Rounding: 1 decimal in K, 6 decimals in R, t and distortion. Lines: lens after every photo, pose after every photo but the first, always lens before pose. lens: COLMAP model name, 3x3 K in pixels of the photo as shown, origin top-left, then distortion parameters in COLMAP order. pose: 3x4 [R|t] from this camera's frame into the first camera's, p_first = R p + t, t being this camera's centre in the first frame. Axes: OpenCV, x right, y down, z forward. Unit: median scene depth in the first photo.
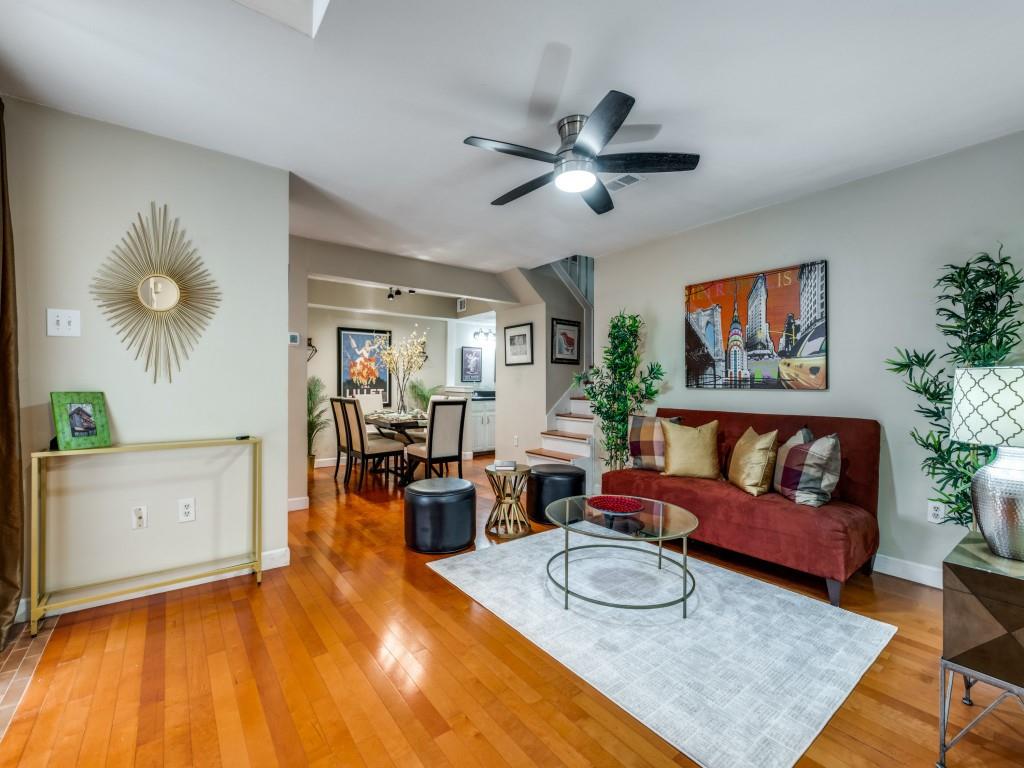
lens RADIAL K [[448.3, 0, 514.5], [0, 448.3, 383.4], [0, 0, 1]] dist [-0.002139, 0.000388]
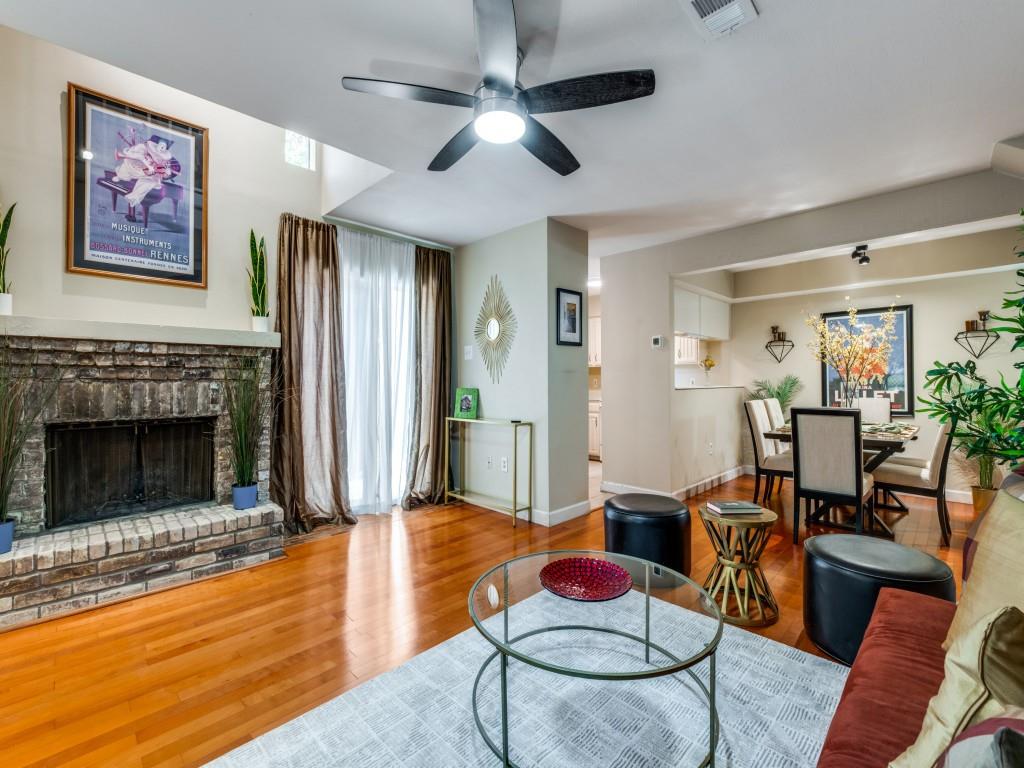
lens RADIAL K [[448.3, 0, 512.8], [0, 448.3, 382.9], [0, 0, 1]] dist [-0.002139, 0.000388]
pose [[0.129084, -0.006213, -0.991614, 0.355533], [0.003342, 0.999977, -0.005830, 0.002581], [0.991628, -0.002561, 0.129102, 0.356157]]
